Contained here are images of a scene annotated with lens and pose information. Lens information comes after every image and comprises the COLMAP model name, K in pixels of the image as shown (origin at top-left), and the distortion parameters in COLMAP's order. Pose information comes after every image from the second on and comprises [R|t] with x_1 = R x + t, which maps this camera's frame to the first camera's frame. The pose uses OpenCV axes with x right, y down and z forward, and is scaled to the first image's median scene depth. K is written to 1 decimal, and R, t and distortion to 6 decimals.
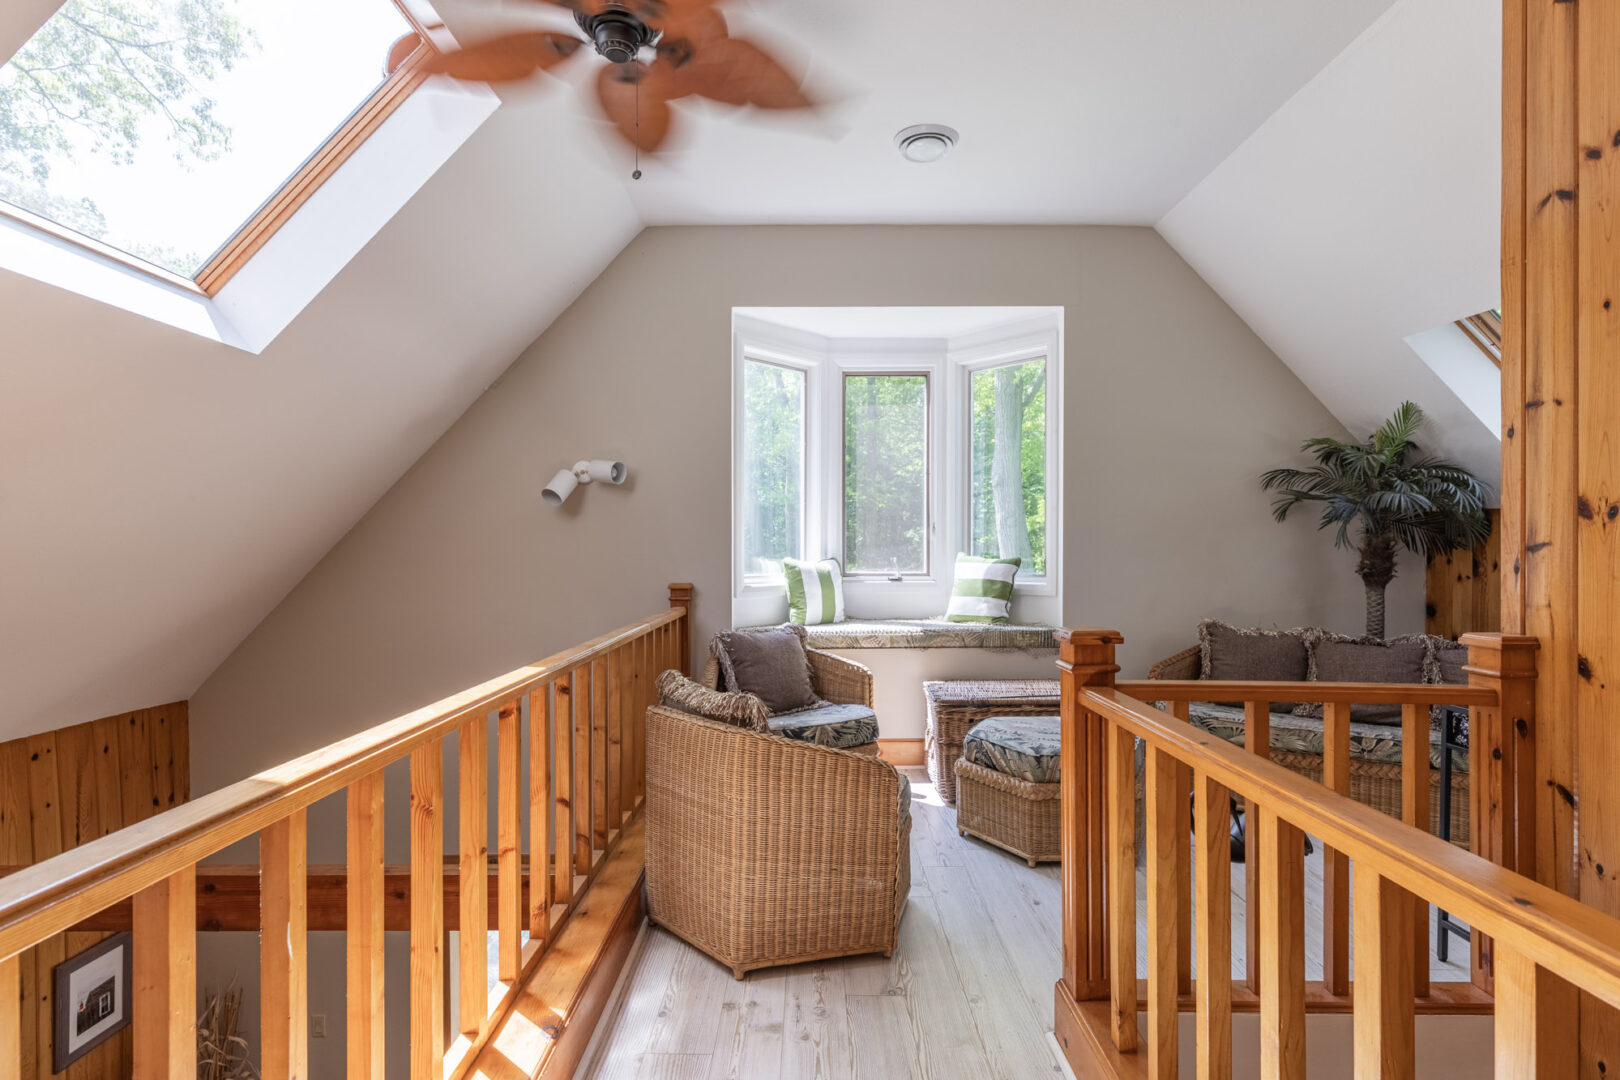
lens RADIAL K [[784.5, 0, 809.5], [0, 784.5, 541.0], [0, 0, 1]] dist [-0.008026, 0.000565]
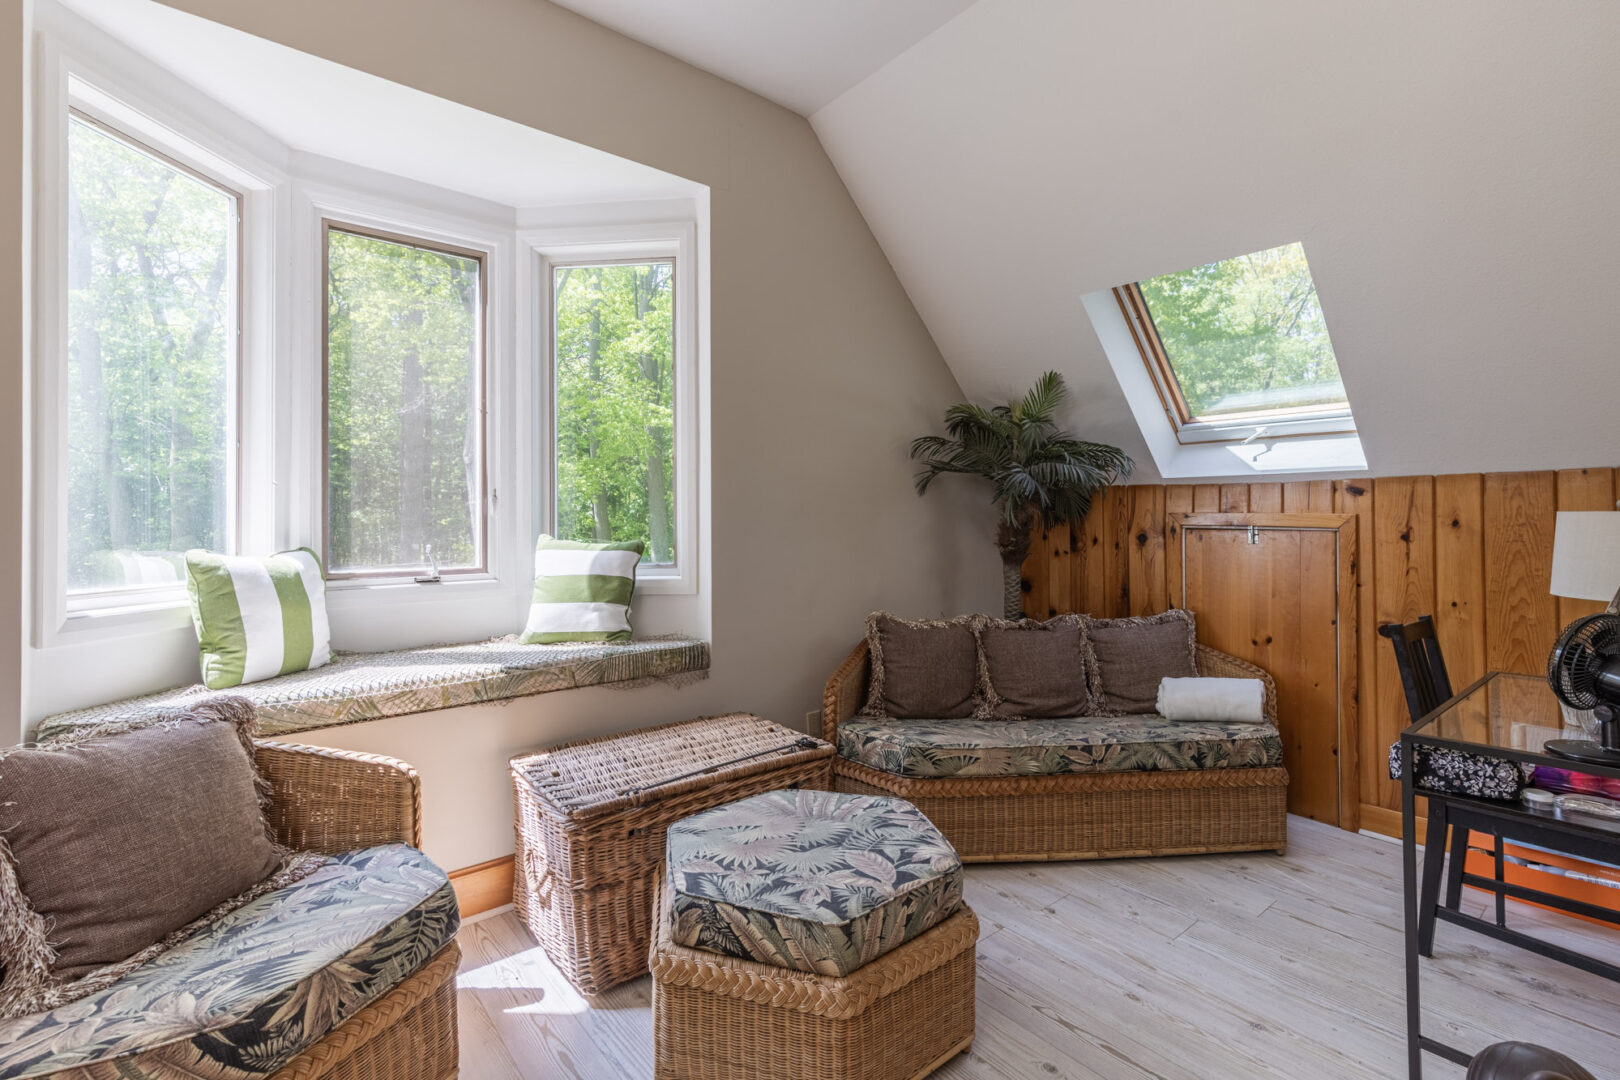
lens RADIAL K [[740.9, 0, 827.5], [0, 740.9, 516.9], [0, 0, 1]] dist [0.004670, 0.000819]
pose [[0.769194, 0.002021, 0.639012, -0.023245], [0.002651, 0.999976, -0.006354, 0.004800], [-0.639009, 0.006581, 0.769171, 0.424061]]
